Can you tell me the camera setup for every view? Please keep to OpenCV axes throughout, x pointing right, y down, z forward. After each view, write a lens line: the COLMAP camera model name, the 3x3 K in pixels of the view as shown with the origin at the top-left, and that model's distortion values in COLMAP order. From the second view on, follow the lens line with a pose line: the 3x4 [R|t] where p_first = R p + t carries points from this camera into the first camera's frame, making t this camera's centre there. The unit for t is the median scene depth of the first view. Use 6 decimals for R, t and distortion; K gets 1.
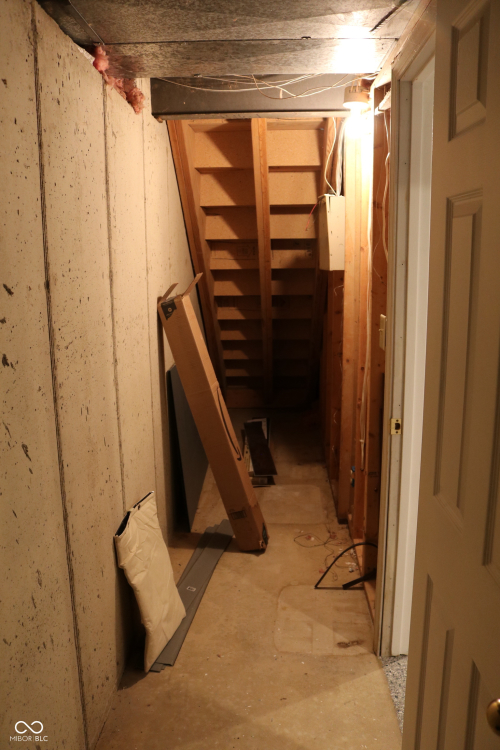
lens RADIAL K [[622.0, 0, 249.8], [0, 622.0, 374.9], [0, 0, 1]] dist [-0.145909, 0.111660]
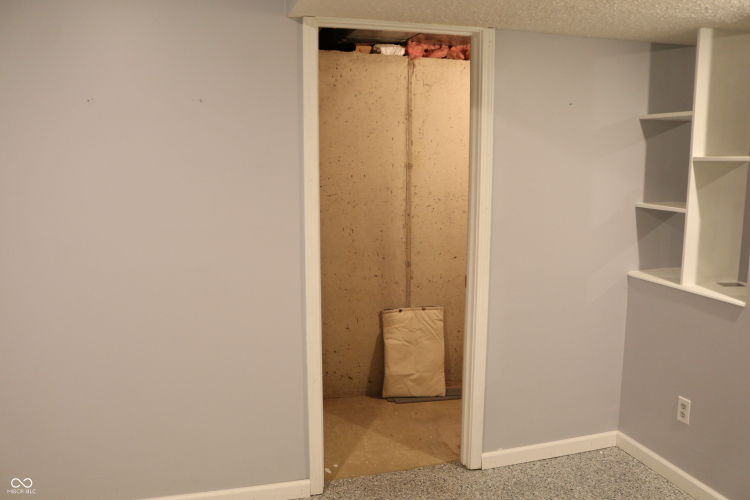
lens RADIAL K [[622.0, 0, 374.4], [0, 622.0, 251.4], [0, 0, 1]] dist [-0.145909, 0.111660]
pose [[0.325174, 0.155675, -0.932753, 1.500491], [-0.199591, 0.975435, 0.093218, -0.069331], [0.924351, 0.155857, 0.348257, 0.339533]]
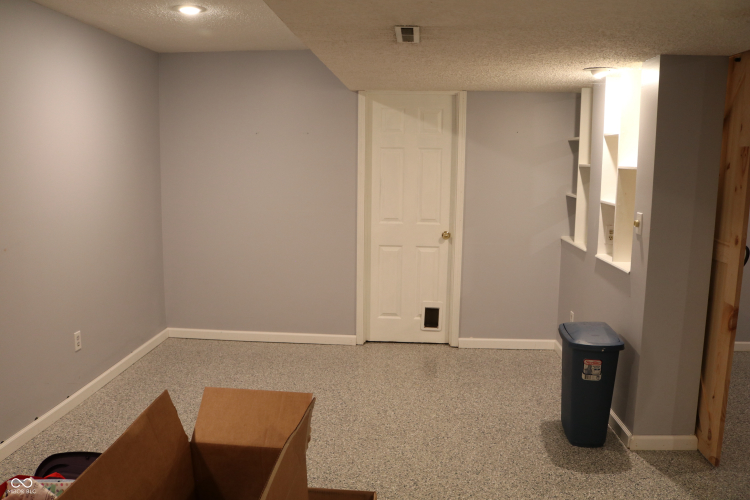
lens RADIAL K [[622.0, 0, 374.6], [0, 622.0, 249.2], [0, 0, 1]] dist [-0.145909, 0.111660]
pose [[-0.024434, 0.157216, -0.987262, 2.818892], [-0.220068, 0.962486, 0.158717, -0.188036], [0.975179, 0.221142, 0.011081, 0.755960]]
